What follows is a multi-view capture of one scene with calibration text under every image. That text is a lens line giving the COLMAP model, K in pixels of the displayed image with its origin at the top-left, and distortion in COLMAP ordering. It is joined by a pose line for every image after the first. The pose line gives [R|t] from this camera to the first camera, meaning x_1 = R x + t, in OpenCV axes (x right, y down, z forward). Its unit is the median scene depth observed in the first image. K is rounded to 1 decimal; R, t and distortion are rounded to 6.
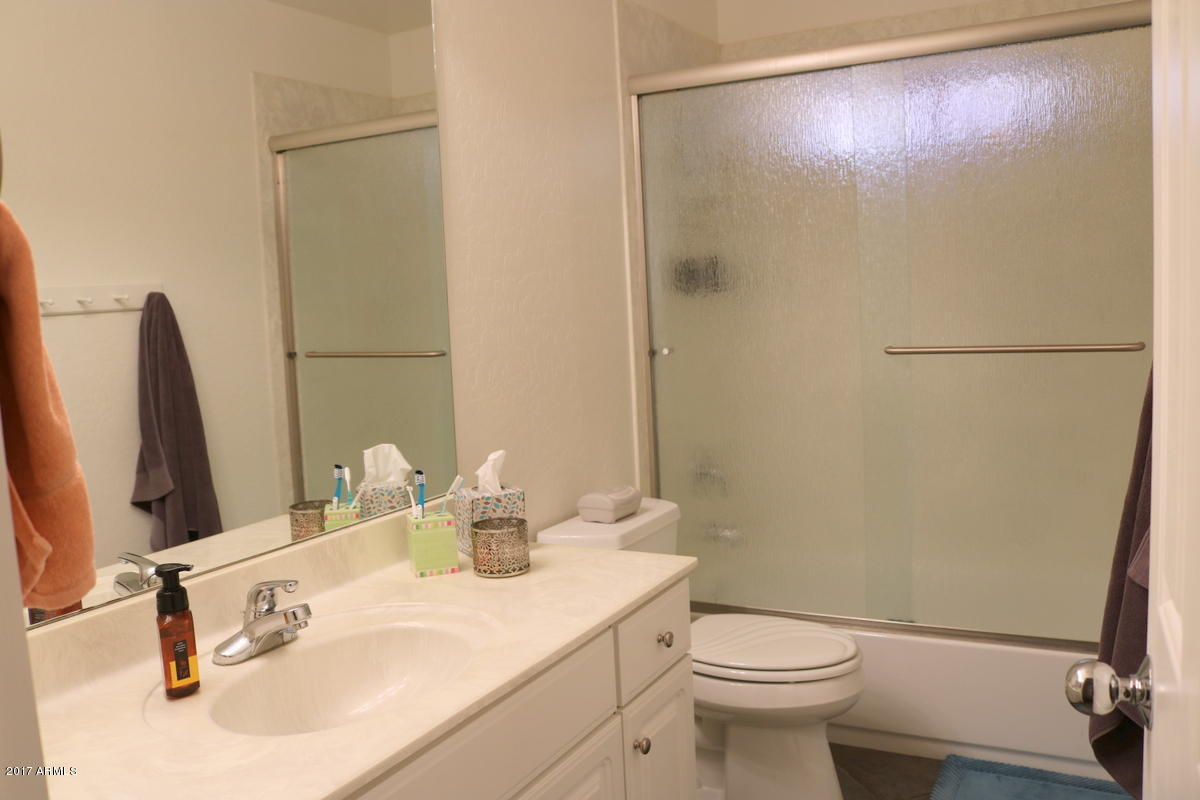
lens RADIAL K [[998.0, 0, 590.7], [0, 998.0, 398.3], [0, 0, 1]] dist [-0.140222, 0.098183]
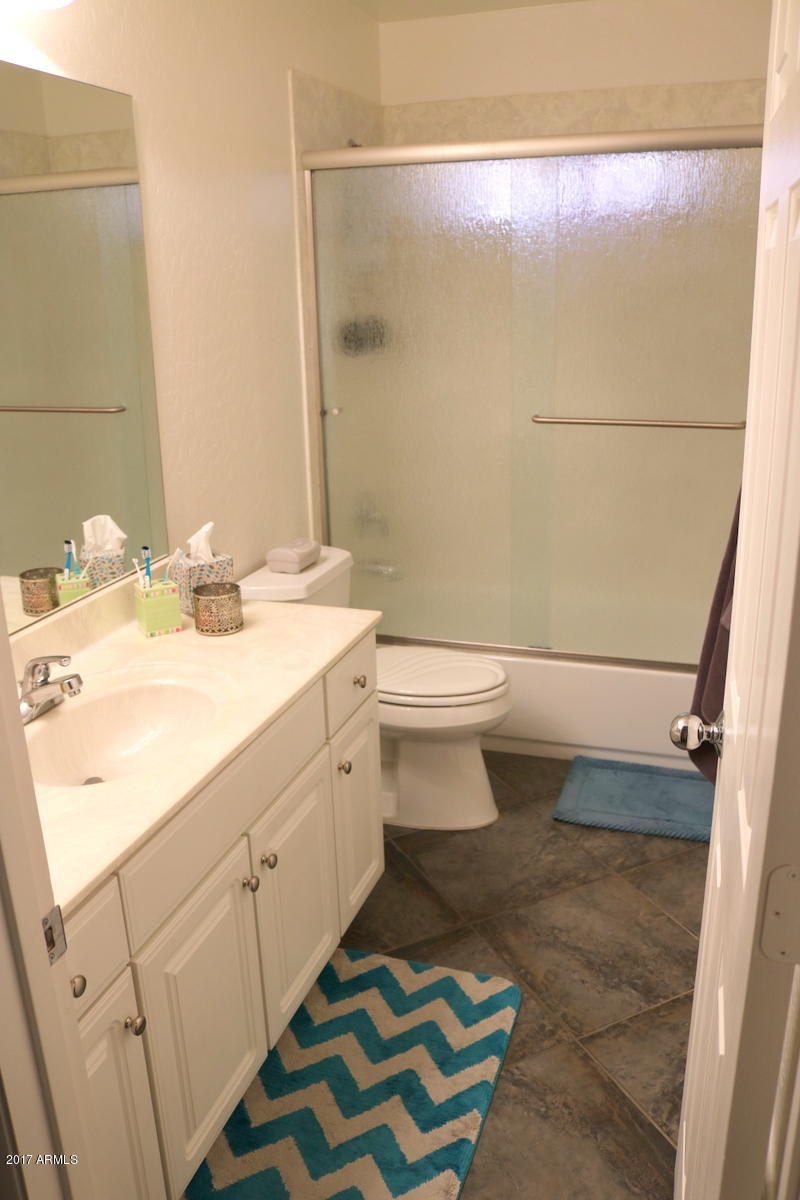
lens RADIAL K [[998.0, 0, 394.9], [0, 998.0, 598.9], [0, 0, 1]] dist [-0.140222, 0.098183]
pose [[0.984539, -0.029809, 0.172609, -0.072346], [-0.004825, 0.980424, 0.196838, -0.078519], [-0.175097, -0.194628, 0.965122, -0.141370]]
